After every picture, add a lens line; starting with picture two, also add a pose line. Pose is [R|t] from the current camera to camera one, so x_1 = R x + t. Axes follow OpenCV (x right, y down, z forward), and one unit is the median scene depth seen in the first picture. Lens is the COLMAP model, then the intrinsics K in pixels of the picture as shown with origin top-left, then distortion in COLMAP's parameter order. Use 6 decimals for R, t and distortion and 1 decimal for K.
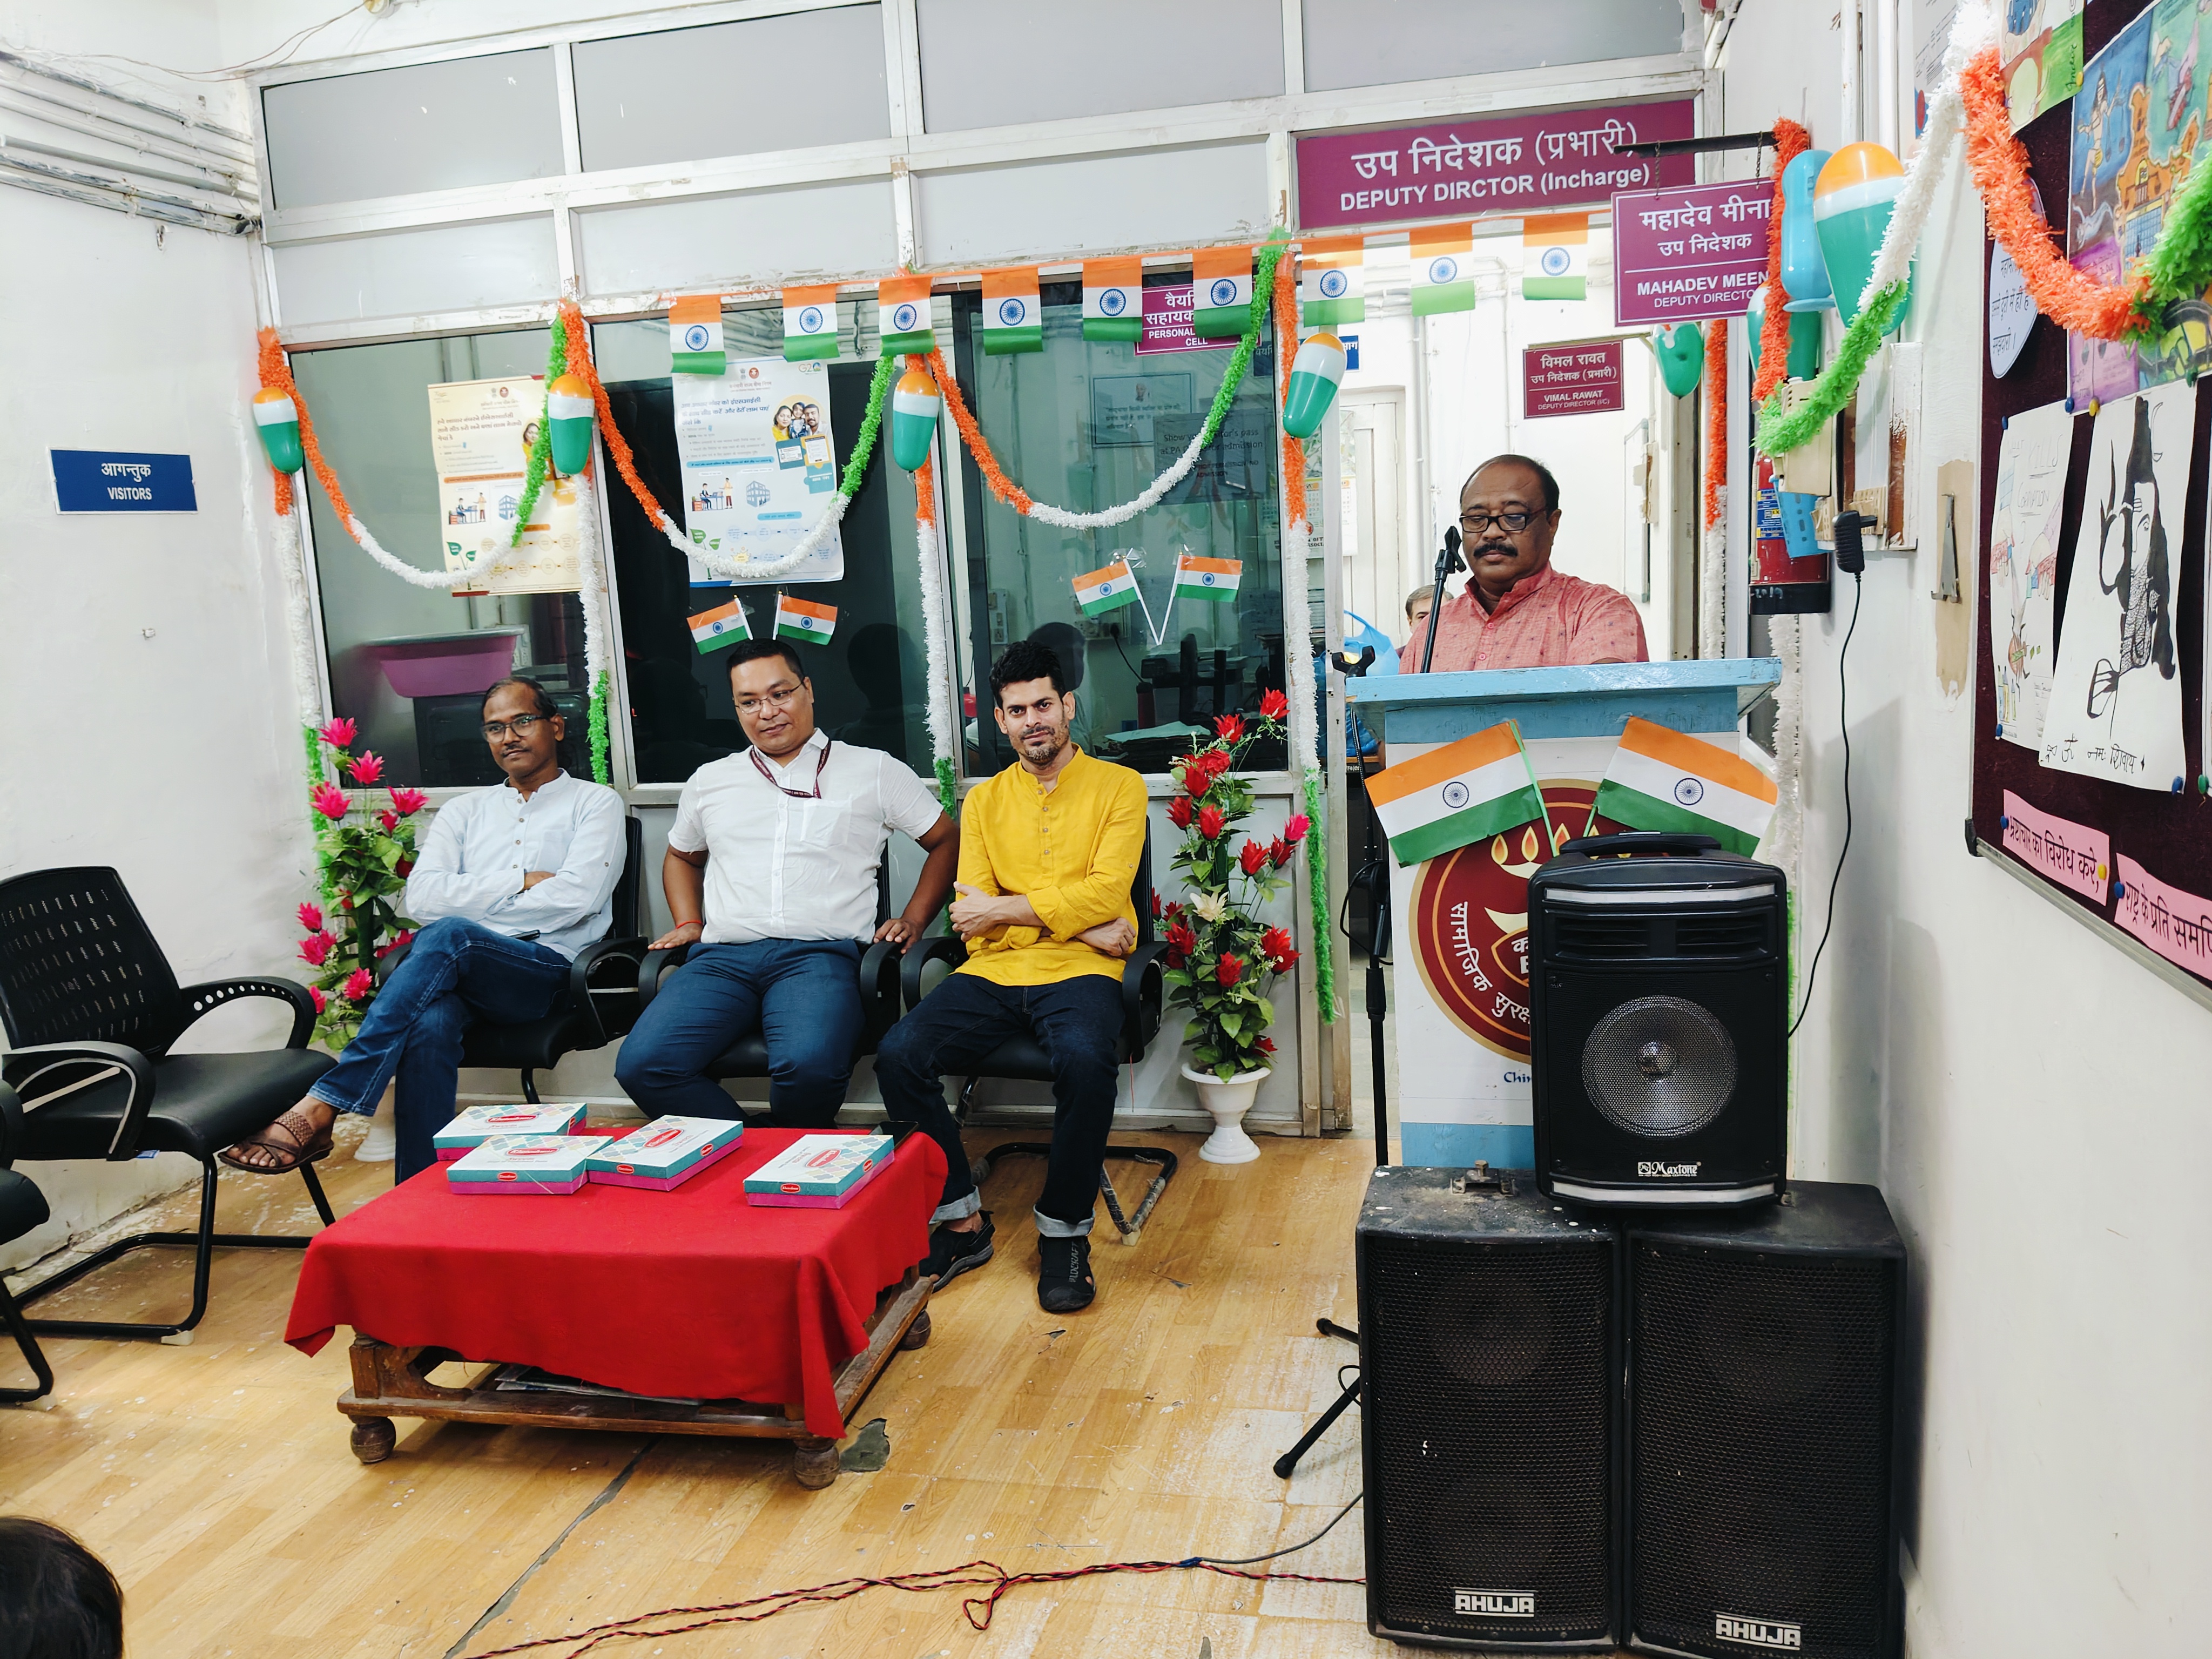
lens RADIAL K [[1719.4, 0, 1107.6], [0, 1719.4, 832.8], [0, 0, 1]] dist [-0.006134, -0.046975]
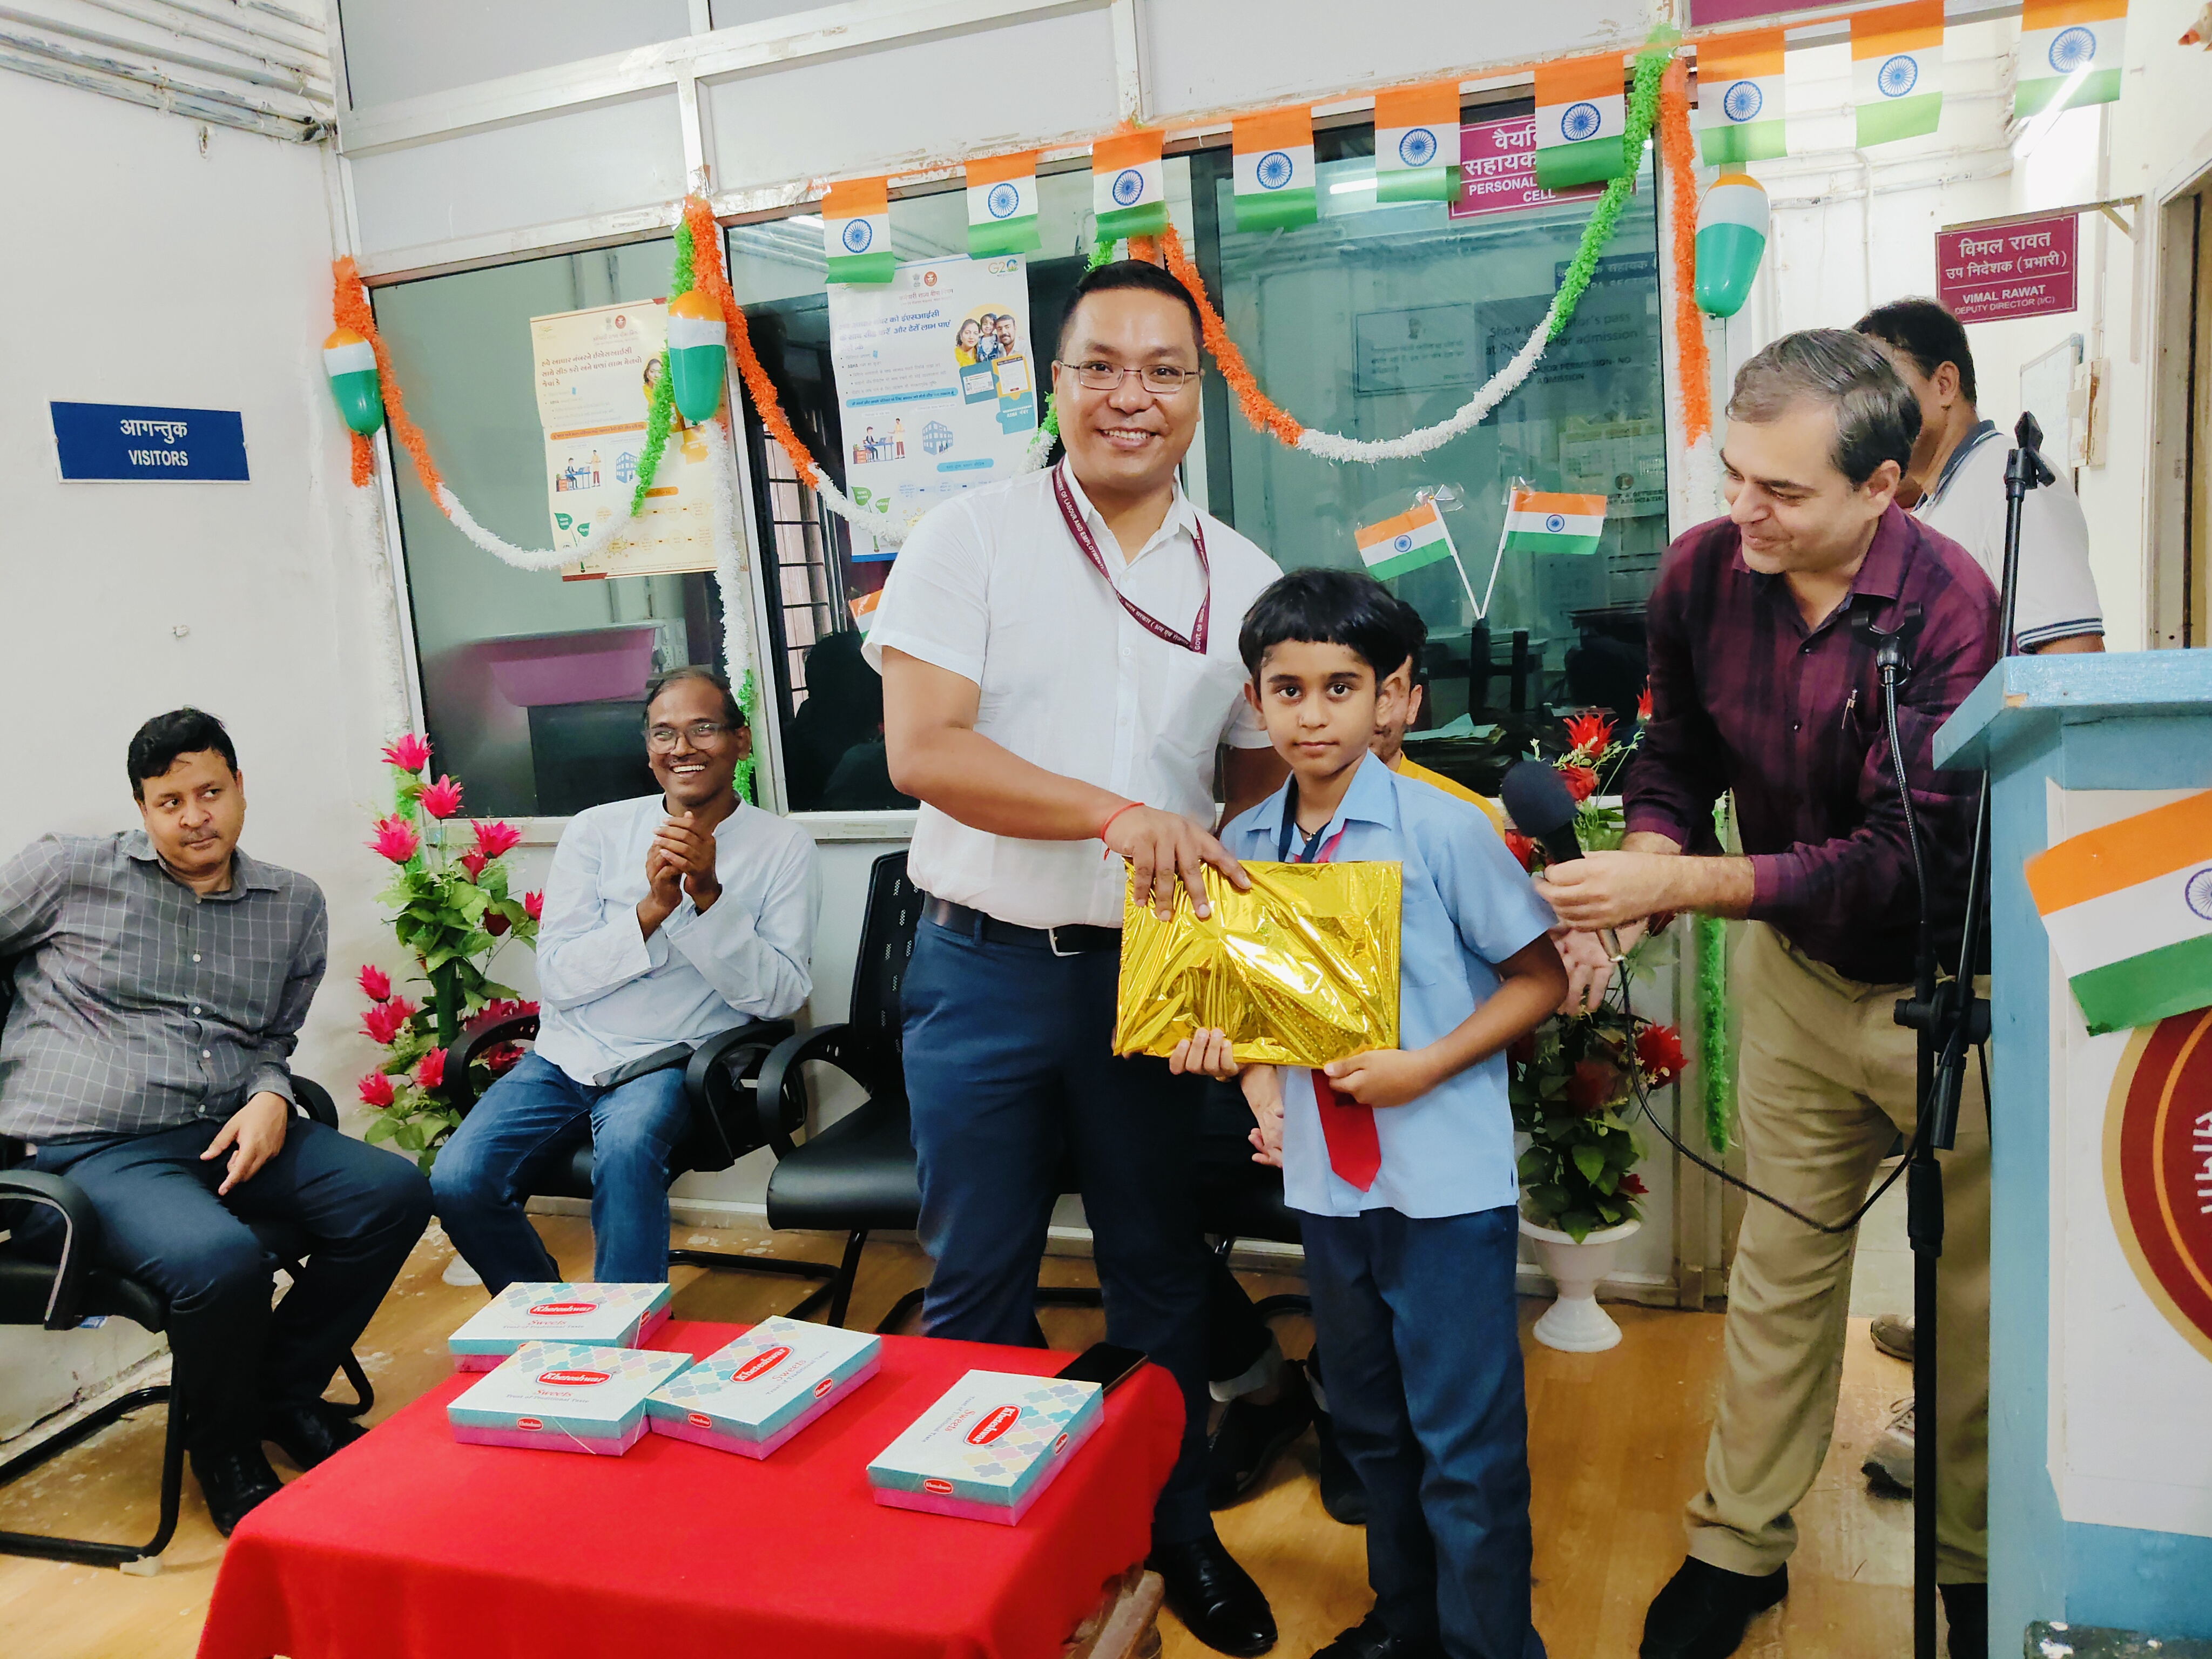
lens RADIAL K [[1719.4, 0, 1103.2], [0, 1719.4, 820.8], [0, 0, 1]] dist [-0.006134, -0.046975]
pose [[0.991360, -0.002154, -0.131152, -0.030042], [0.000862, 0.999951, -0.009911, -0.019763], [0.131167, 0.009712, 0.991313, 0.265465]]
